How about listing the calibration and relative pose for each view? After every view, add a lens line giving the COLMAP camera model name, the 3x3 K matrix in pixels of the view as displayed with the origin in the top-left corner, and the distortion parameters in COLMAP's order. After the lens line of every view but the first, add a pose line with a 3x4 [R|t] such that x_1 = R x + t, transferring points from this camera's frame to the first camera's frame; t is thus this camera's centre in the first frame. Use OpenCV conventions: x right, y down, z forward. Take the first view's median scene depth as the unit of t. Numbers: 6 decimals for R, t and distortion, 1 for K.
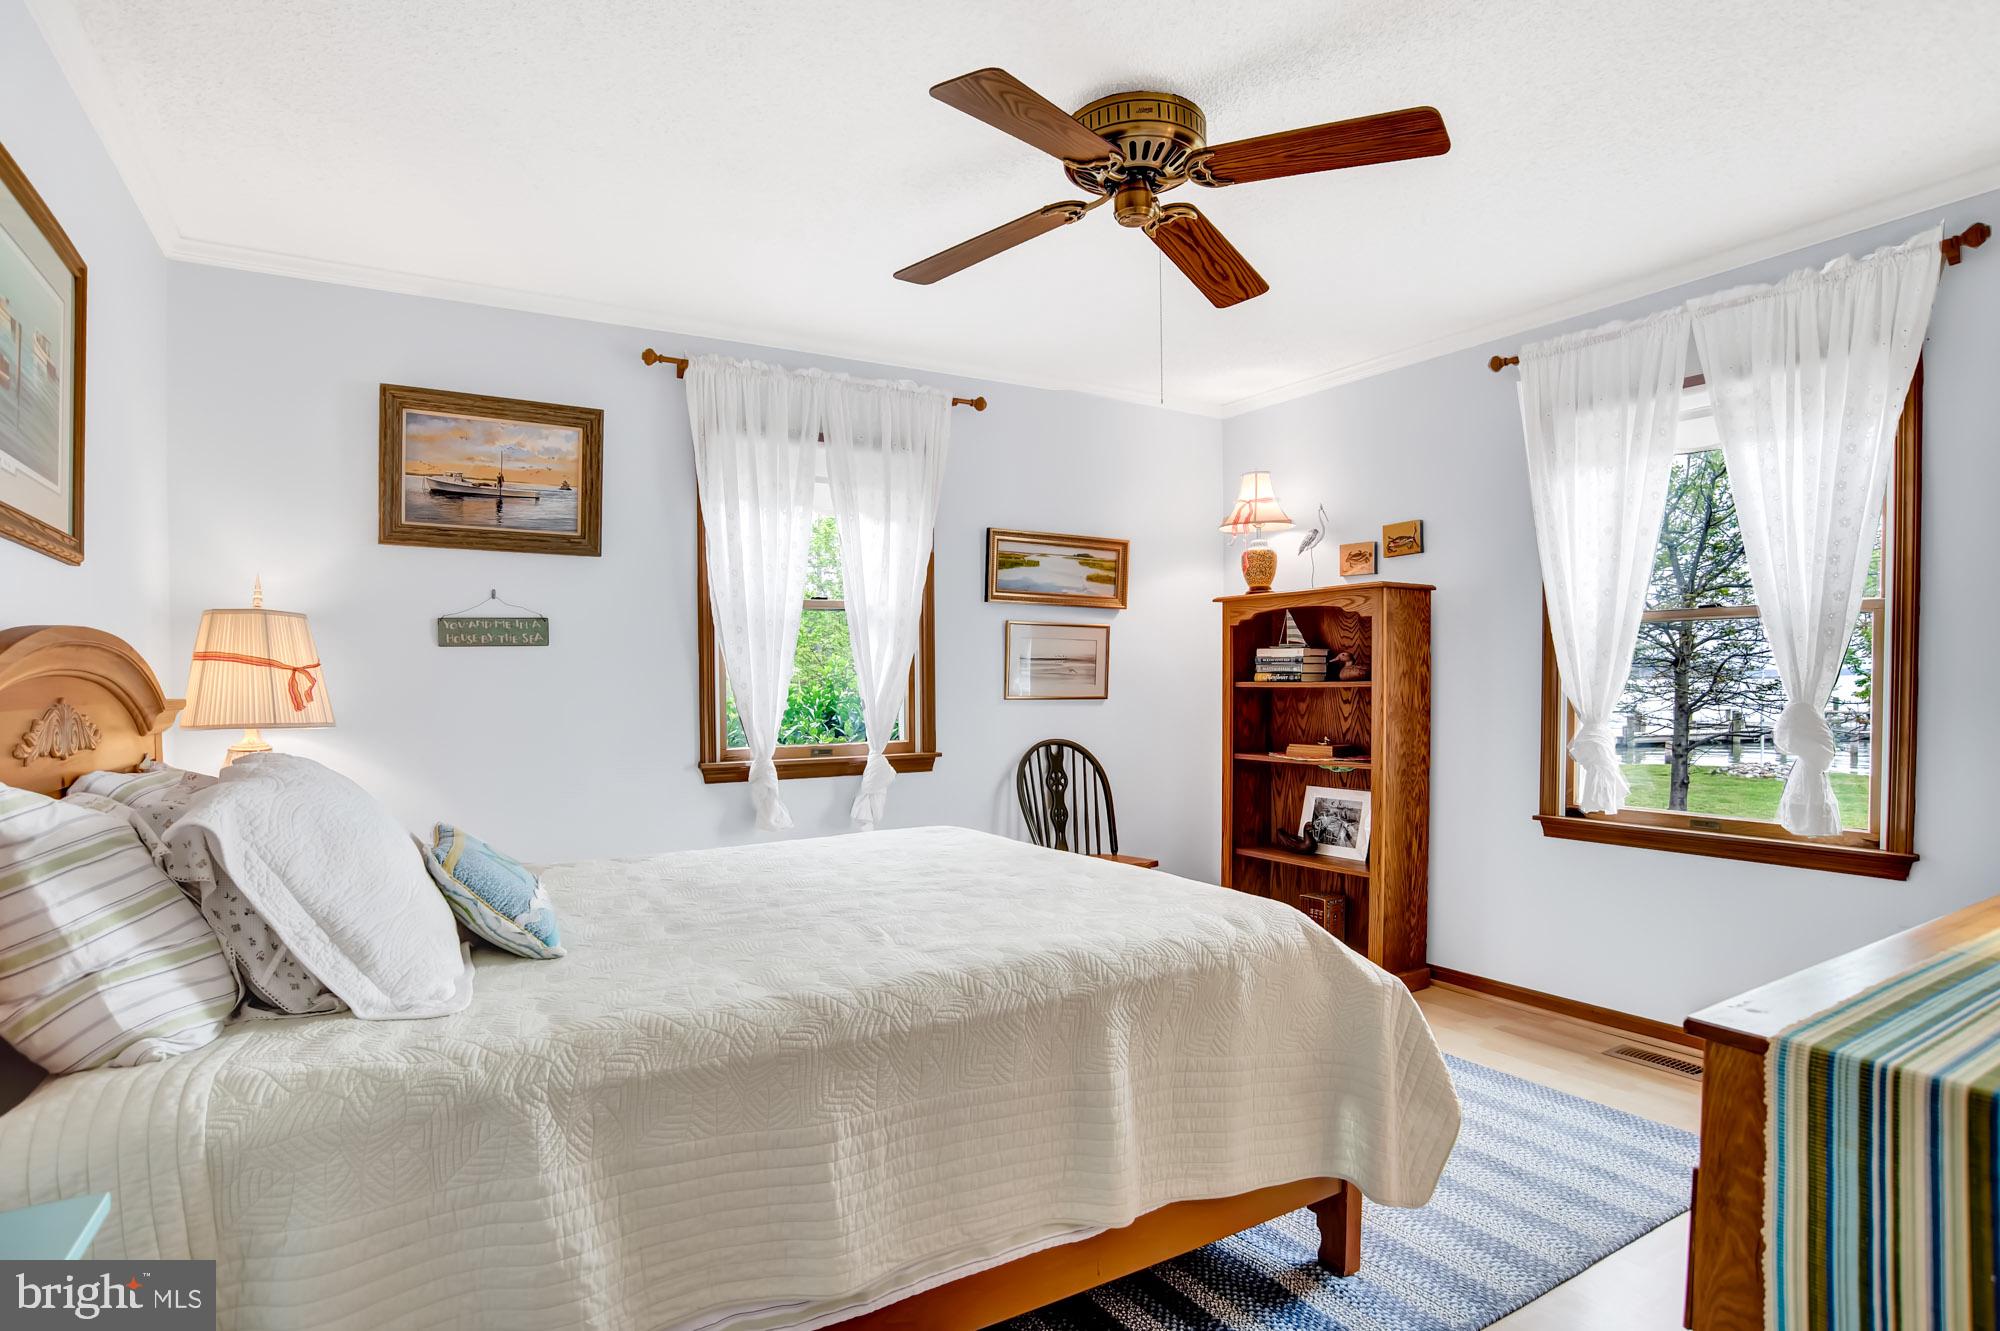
lens RADIAL K [[1025.2, 0, 982.2], [0, 1025.2, 668.0], [0, 0, 1]] dist [-0.101653, 0.041091]
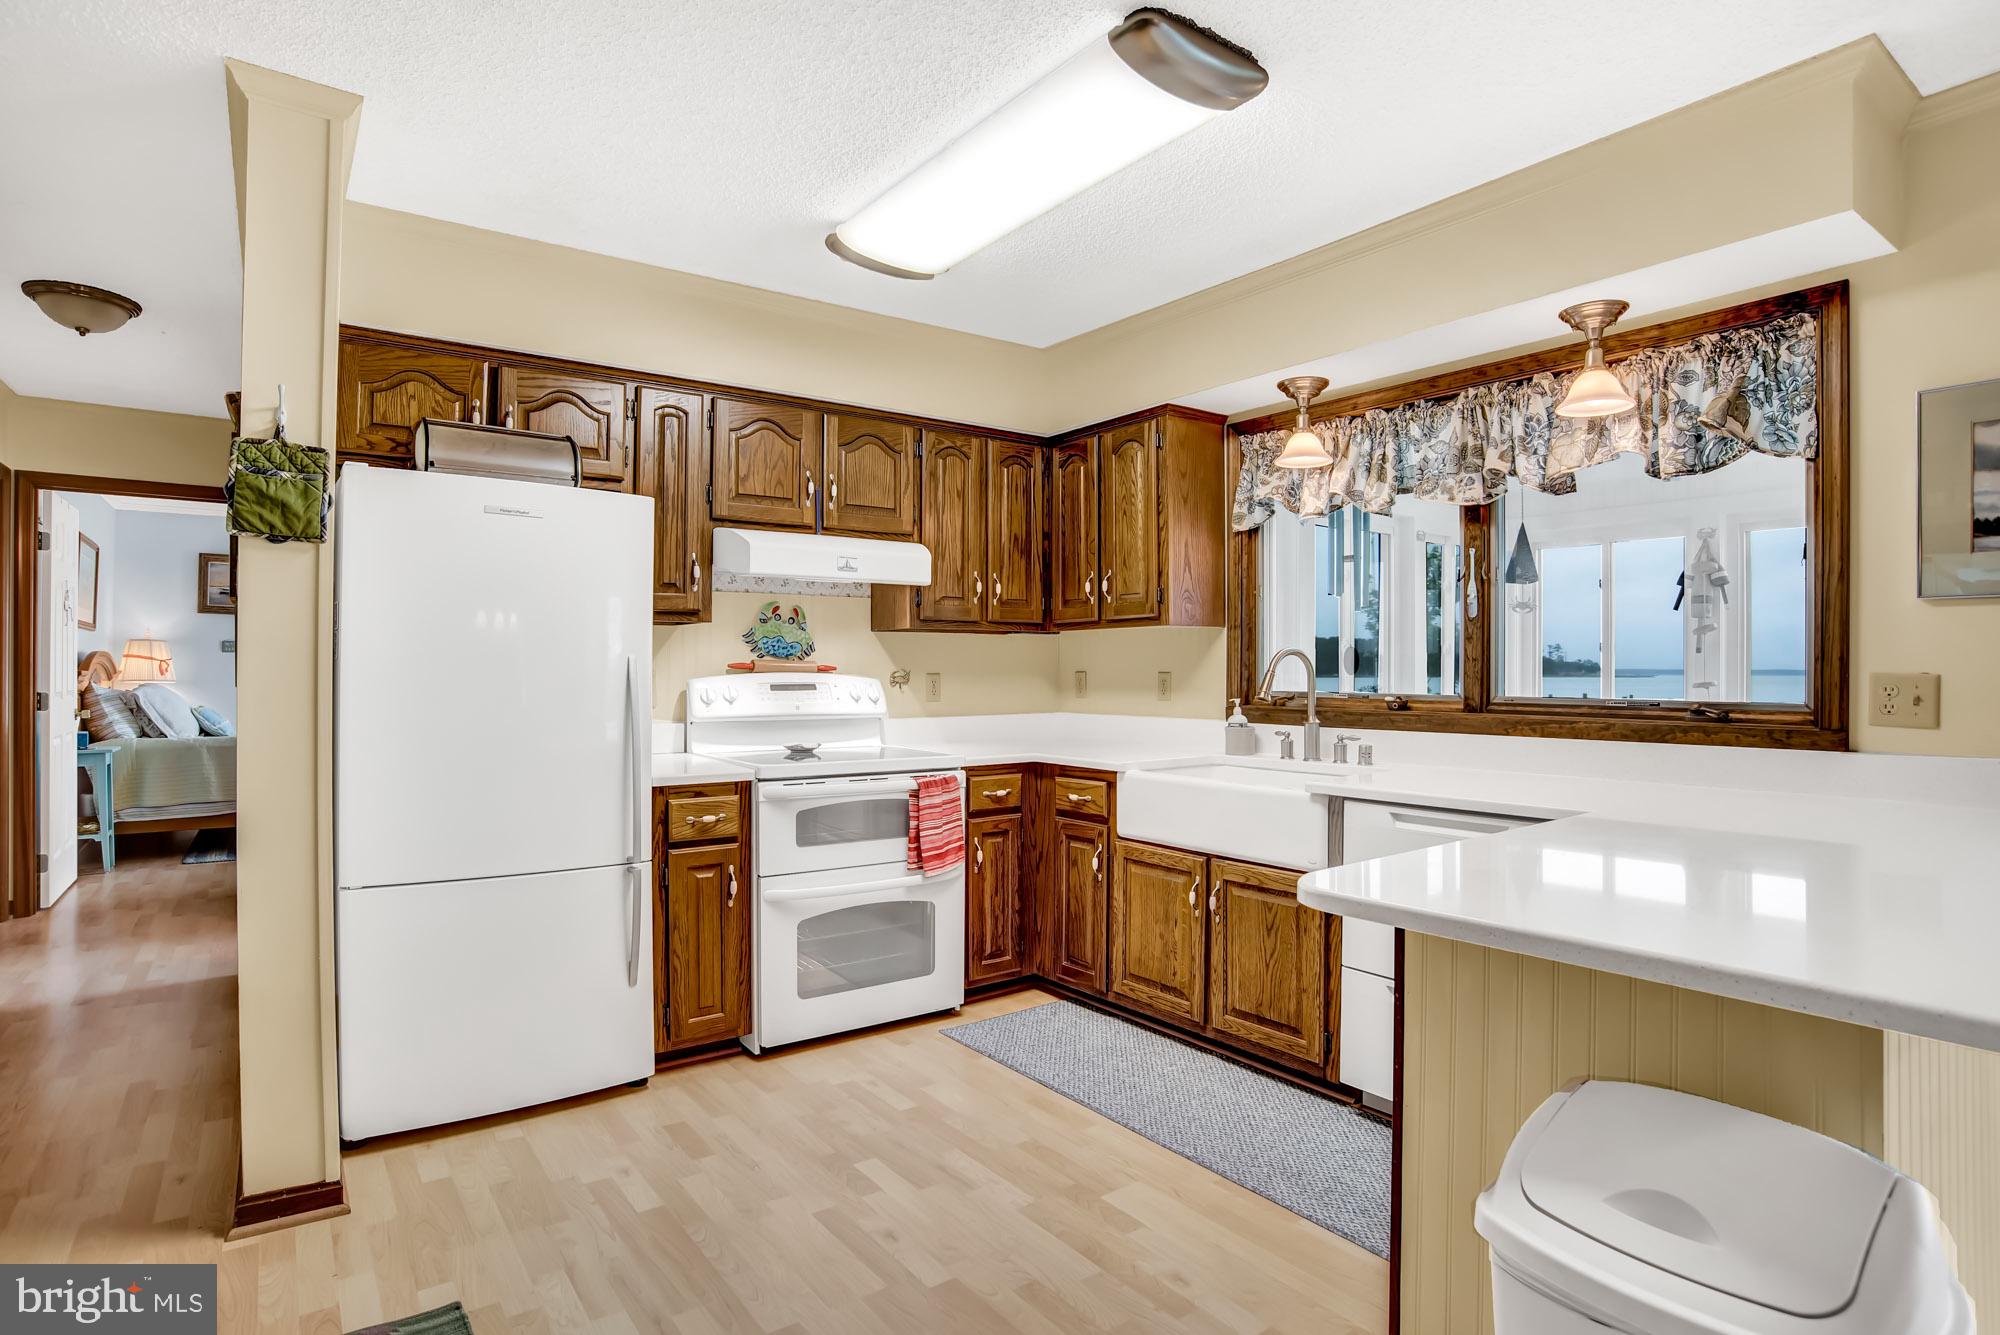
lens RADIAL K [[1034.9, 0, 972.4], [0, 1034.9, 673.6], [0, 0, 1]] dist [-0.101543, 0.040307]
pose [[0.998281, 0.008166, 0.058036, 2.779144], [-0.008578, 0.999940, 0.006862, -0.005522], [-0.057976, -0.007348, 0.998291, -3.714963]]
